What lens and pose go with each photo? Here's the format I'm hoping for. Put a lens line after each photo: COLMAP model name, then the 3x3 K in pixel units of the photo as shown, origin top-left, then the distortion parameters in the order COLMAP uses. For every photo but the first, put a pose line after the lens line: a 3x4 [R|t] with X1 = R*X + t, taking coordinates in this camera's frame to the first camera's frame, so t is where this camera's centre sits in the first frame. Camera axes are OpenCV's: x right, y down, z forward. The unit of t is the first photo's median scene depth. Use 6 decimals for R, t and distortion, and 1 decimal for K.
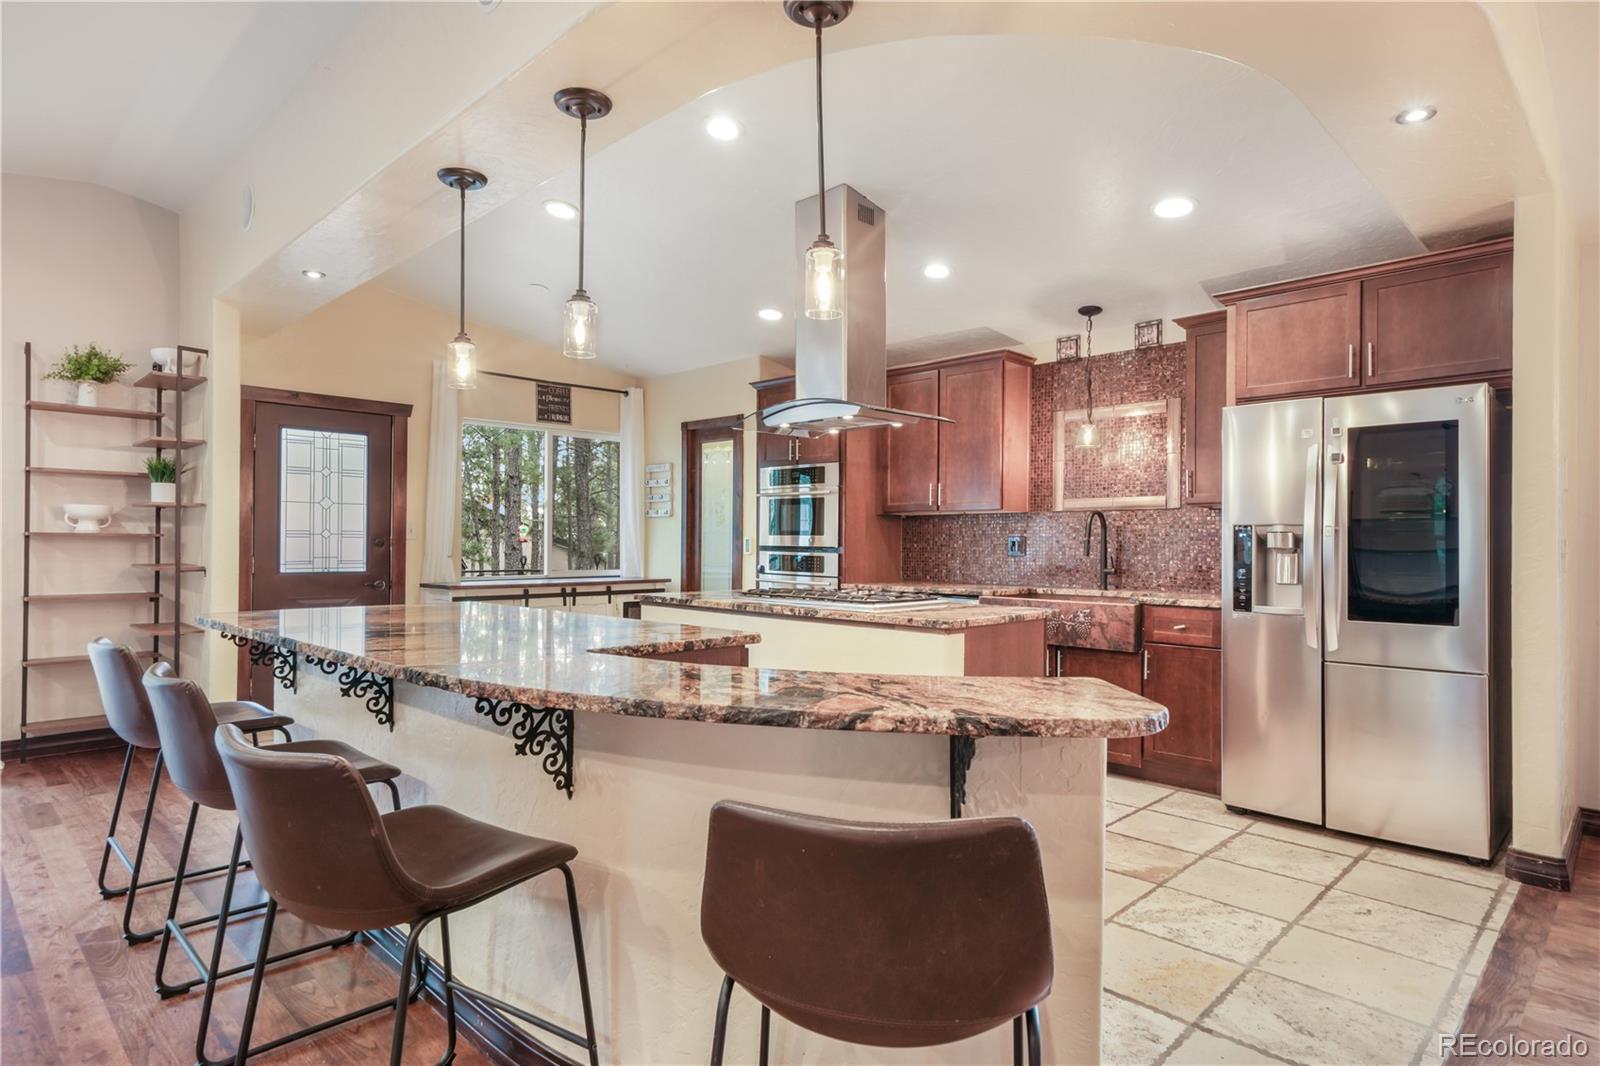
lens RADIAL K [[877.0, 0, 800.0], [0, 877.0, 533.0], [0, 0, 1]] dist [-0.000909, -0.000050]
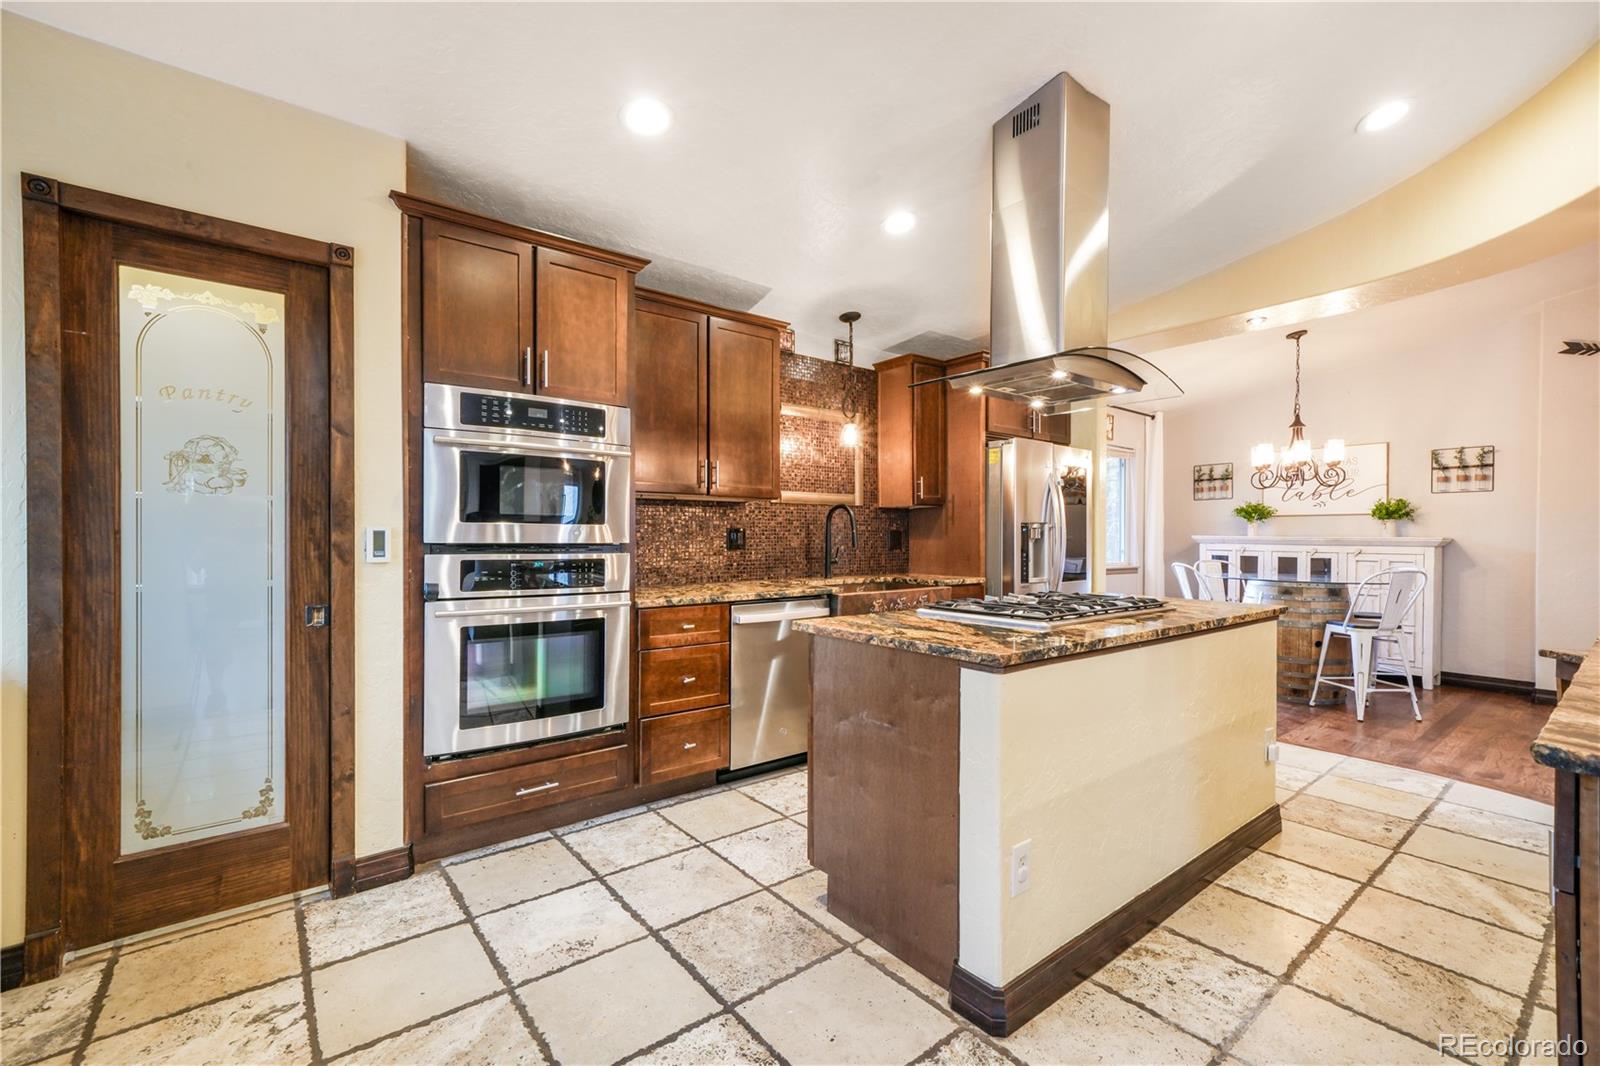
lens RADIAL K [[688.8, 0, 800.9], [0, 688.8, 537.0], [0, 0, 1]] dist [0.009860, 0.000153]
pose [[0.120168, -0.006938, 0.992729, -0.422093], [-0.011085, 0.999904, 0.008330, 0.005625], [-0.992692, -0.012006, 0.120080, 0.792704]]
